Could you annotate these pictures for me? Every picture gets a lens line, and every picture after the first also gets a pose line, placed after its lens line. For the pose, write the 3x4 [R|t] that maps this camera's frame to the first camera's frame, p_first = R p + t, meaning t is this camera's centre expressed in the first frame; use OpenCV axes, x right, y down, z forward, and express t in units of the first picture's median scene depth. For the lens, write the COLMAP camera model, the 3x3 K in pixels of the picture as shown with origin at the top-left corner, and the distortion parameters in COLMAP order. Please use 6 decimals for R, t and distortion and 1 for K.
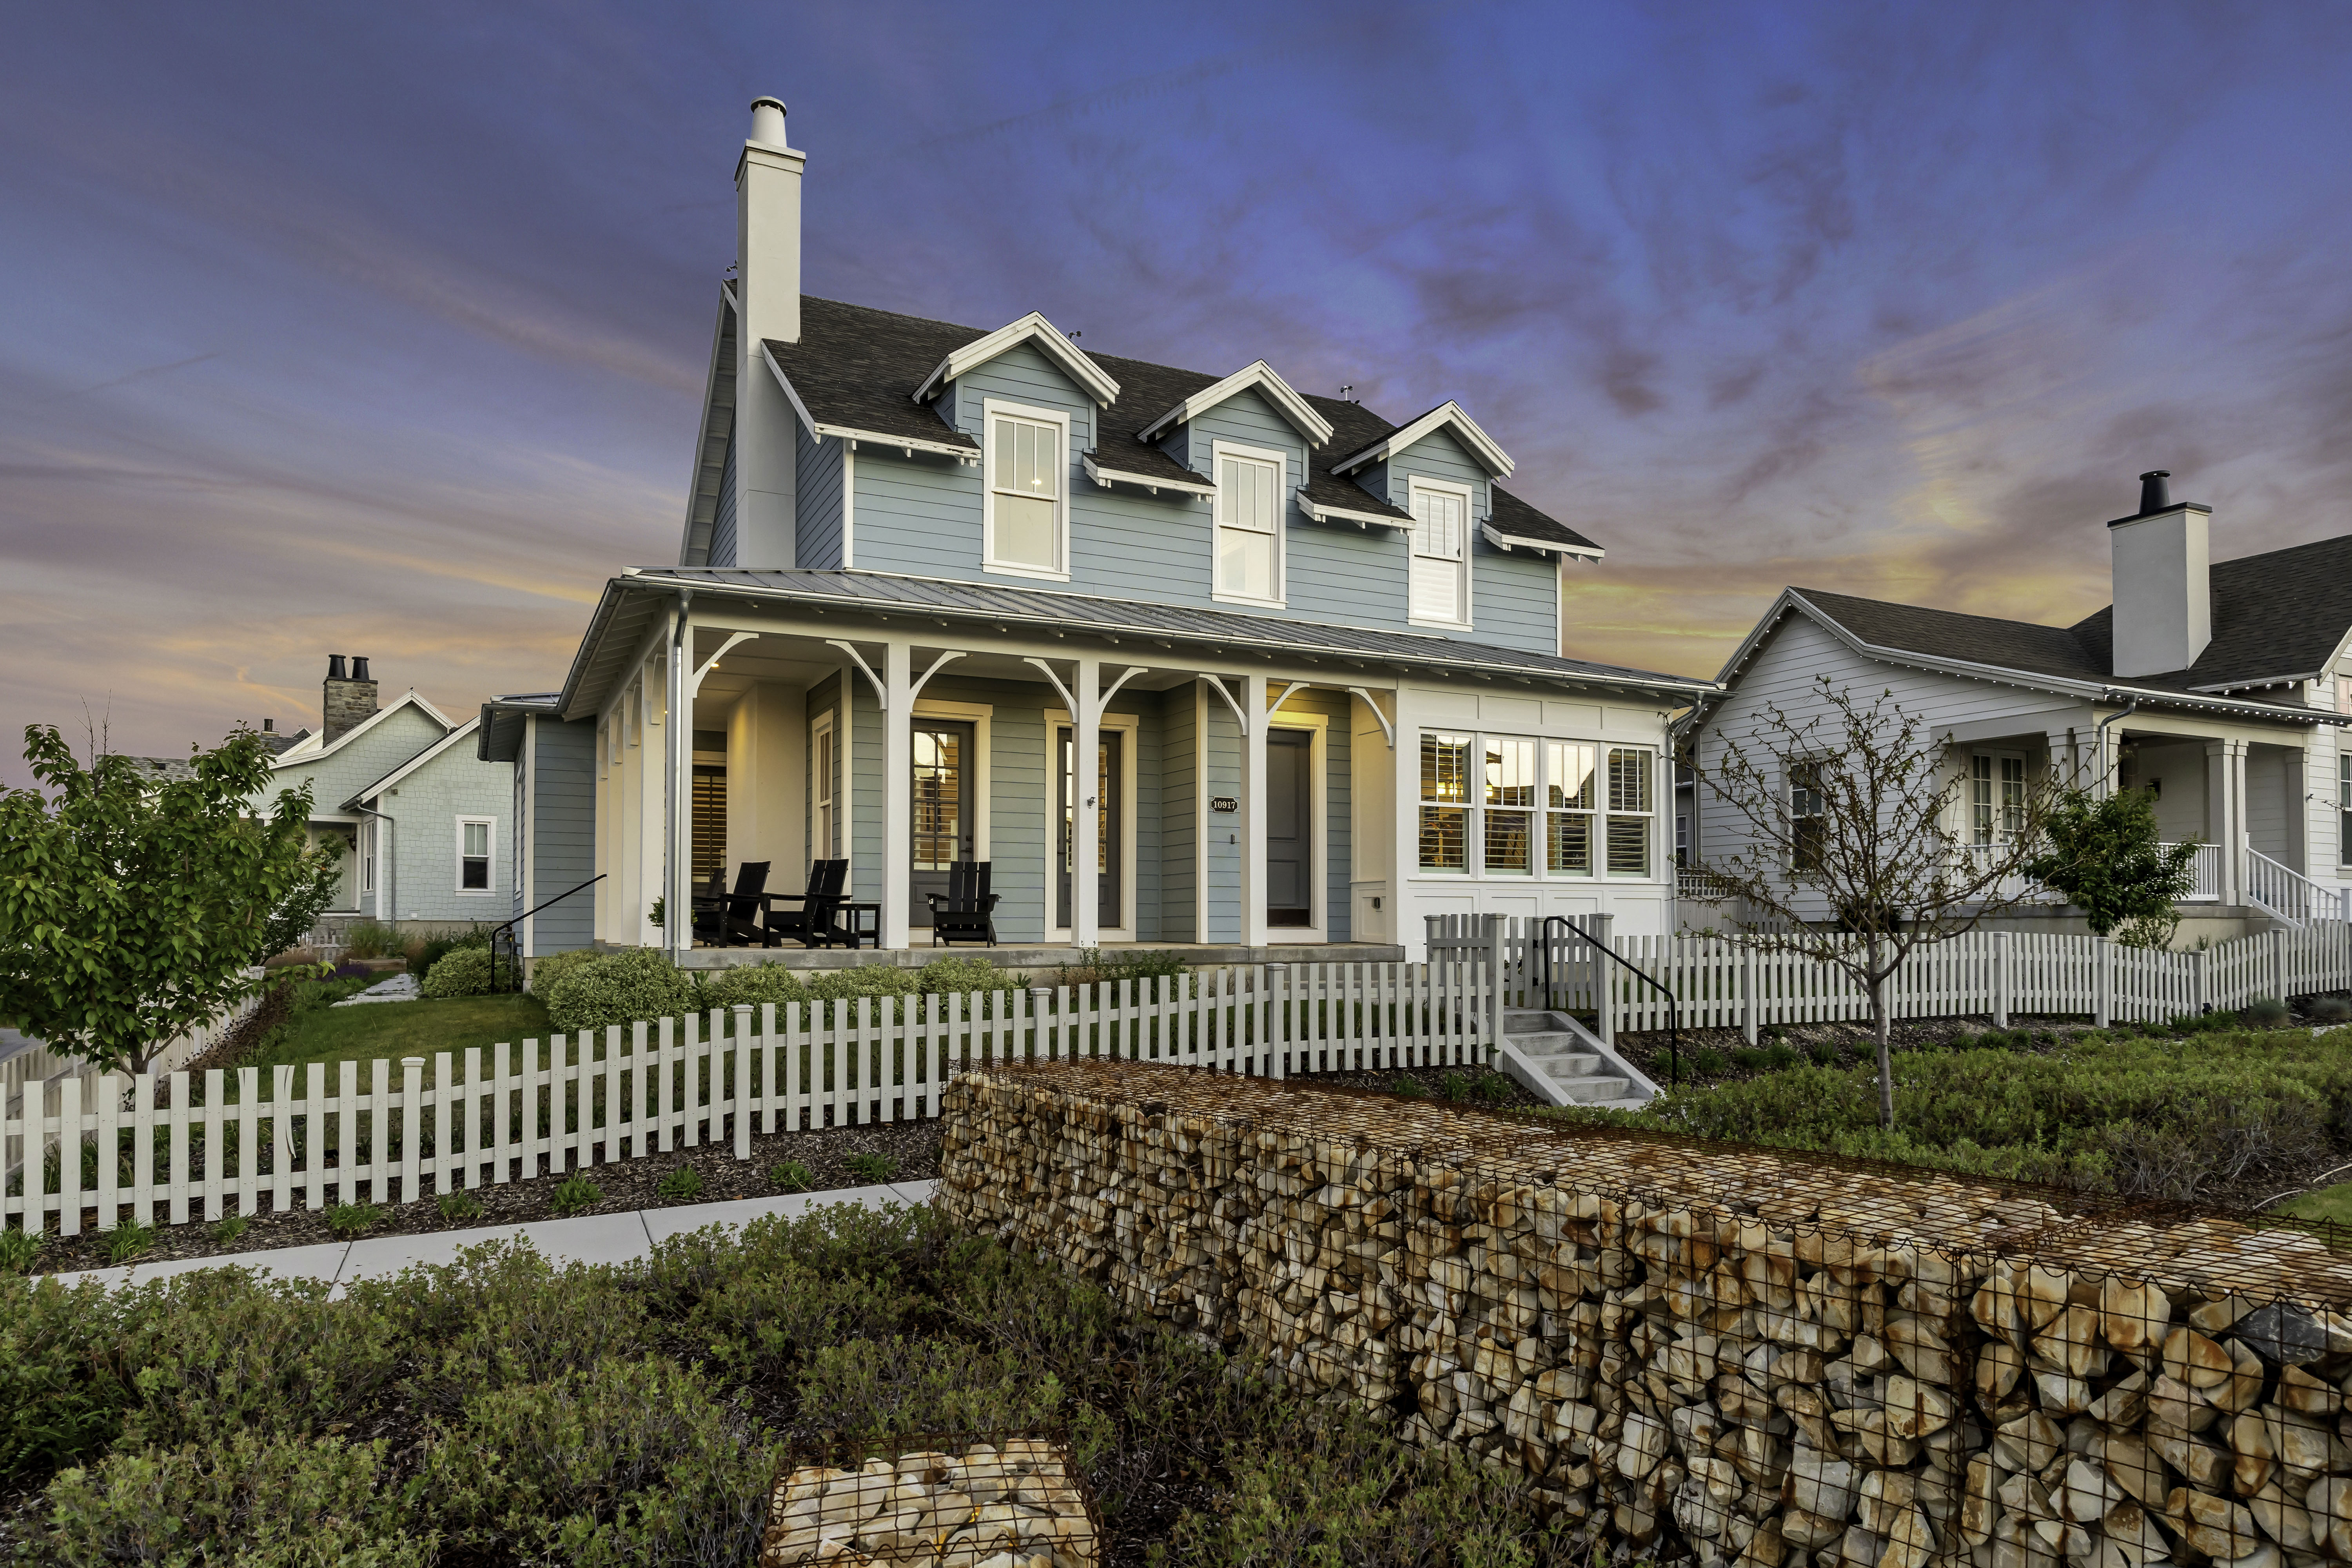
lens RADIAL K [[1581.5, 0, 1177.5], [0, 1581.5, 879.2], [0, 0, 1]] dist [-0.003326, 0.000603]
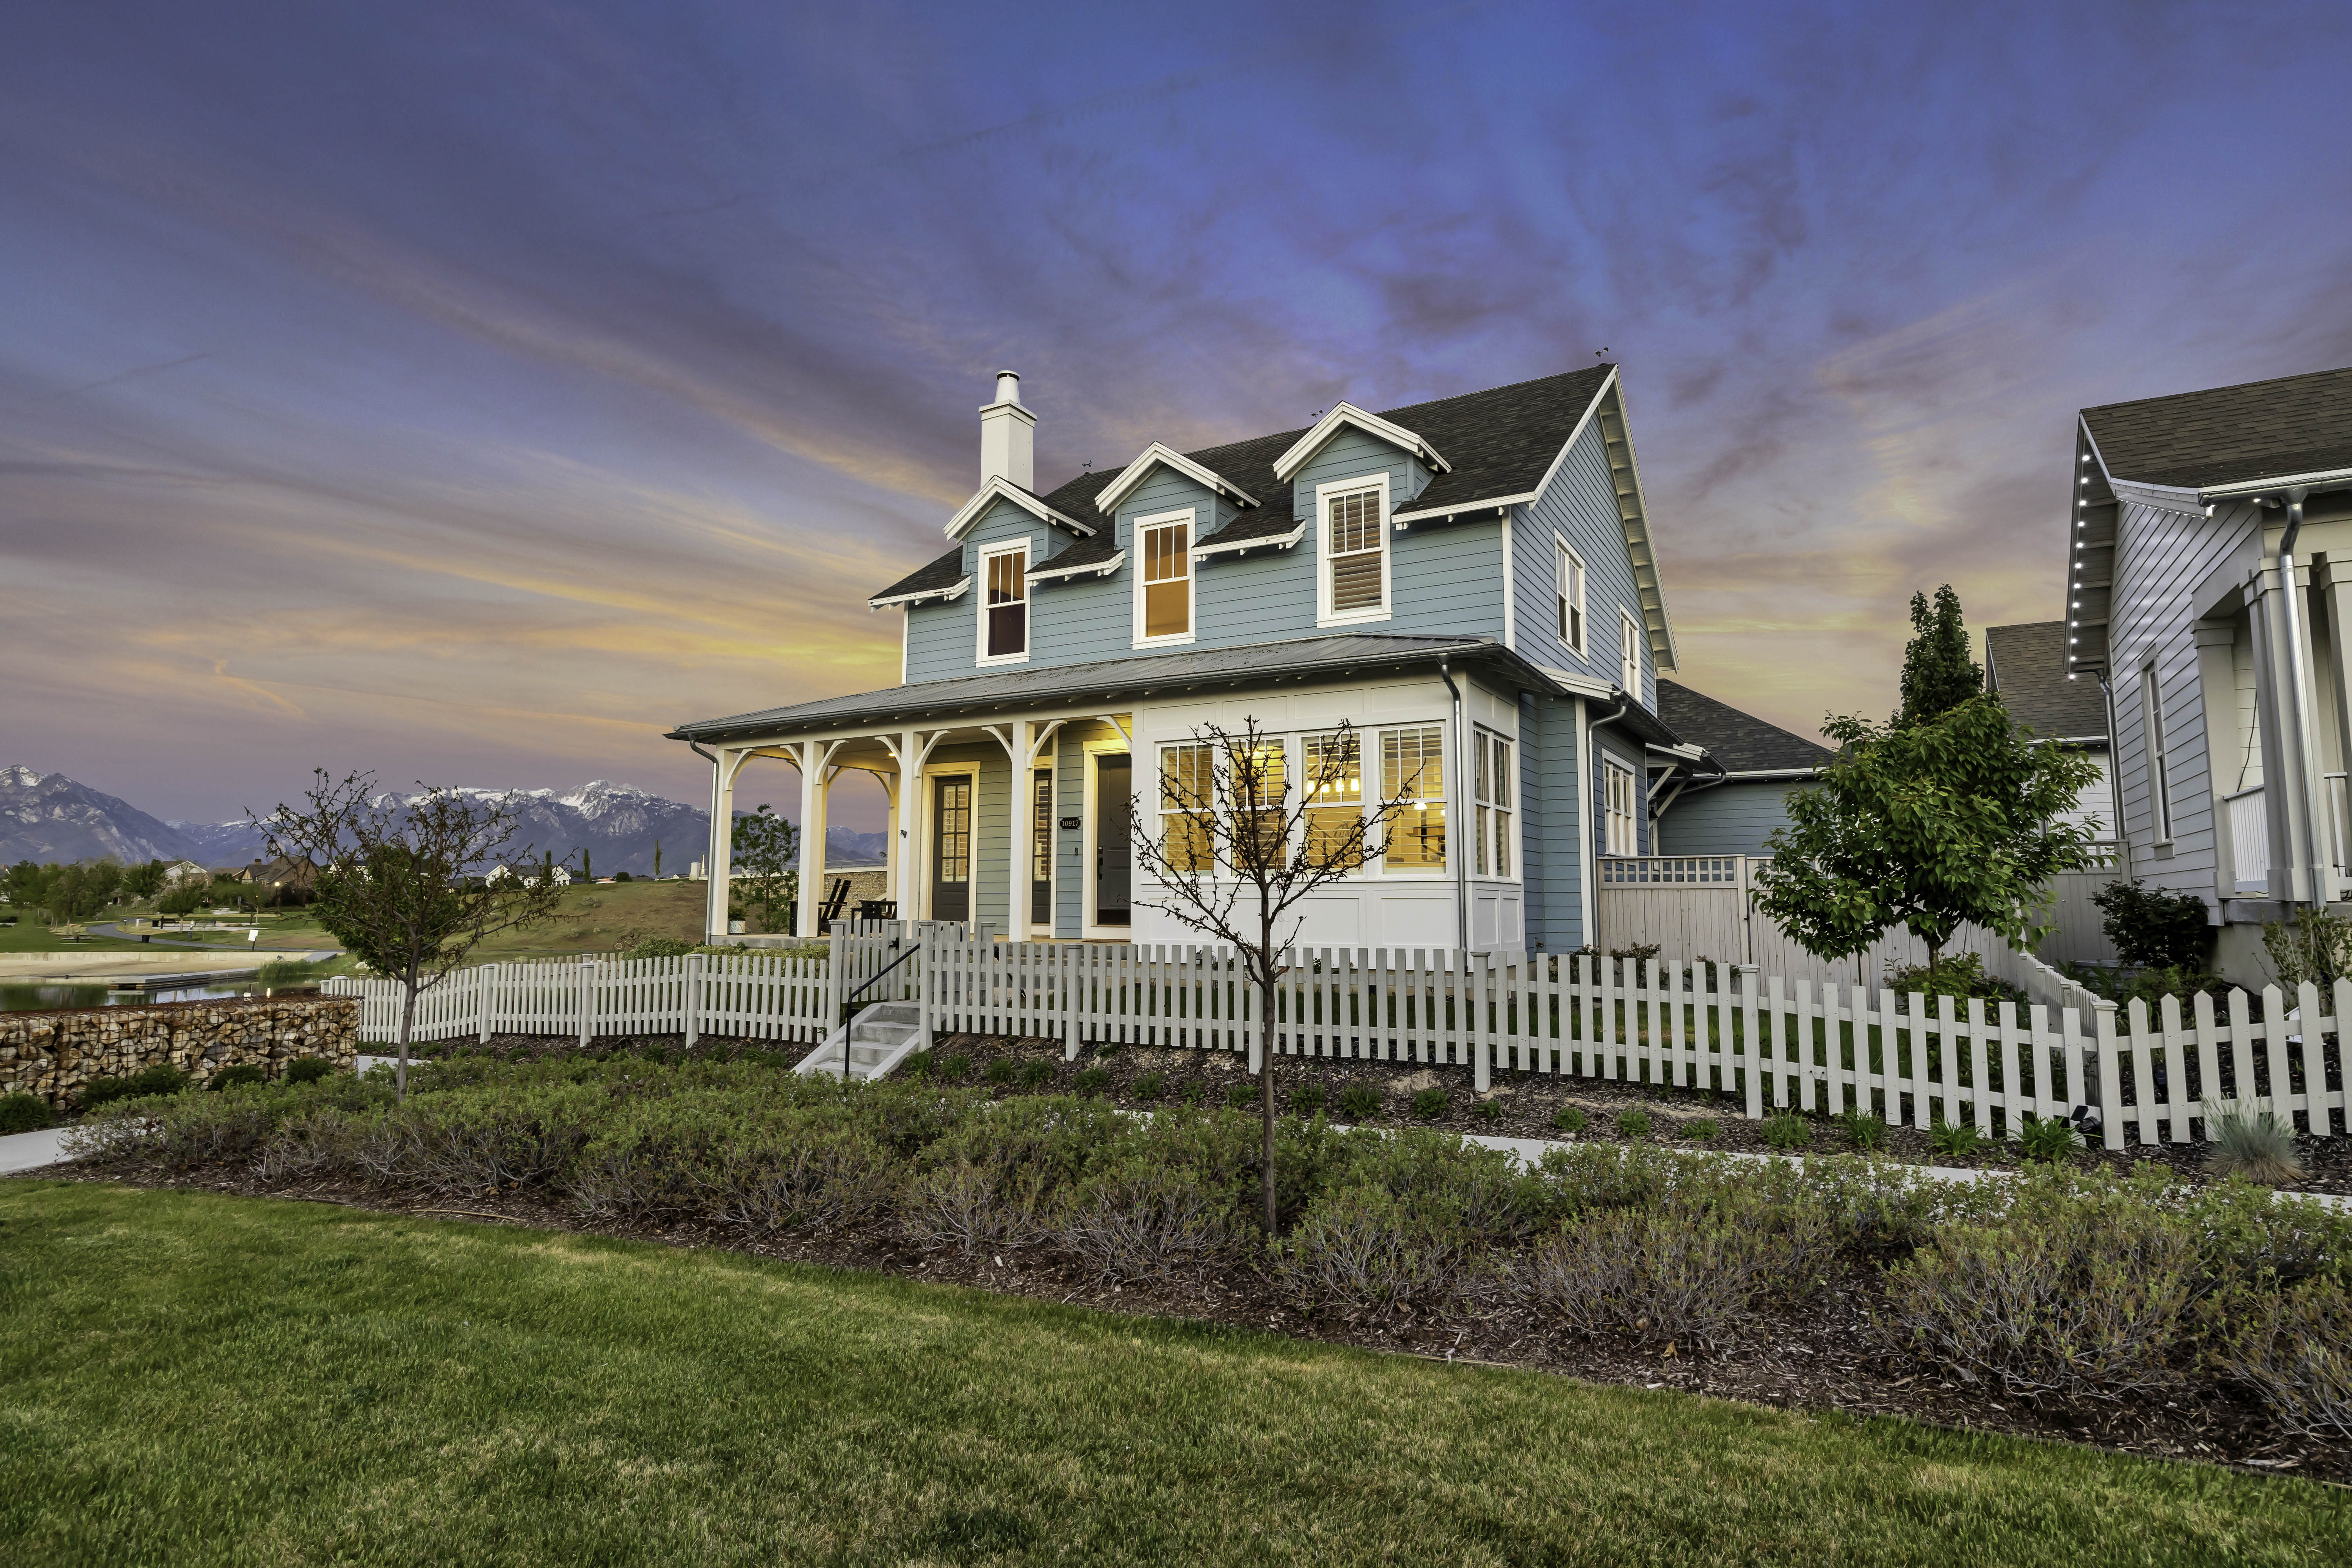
lens RADIAL K [[1252.9, 0, 1164.1], [0, 1252.9, 829.3], [0, 0, 1]] dist [0.014271, -0.000398]
pose [[0.481981, -0.046387, -0.874953, 0.910382], [0.021312, 0.998923, -0.041219, -0.000858], [0.875923, 0.001220, 0.482450, 0.591781]]
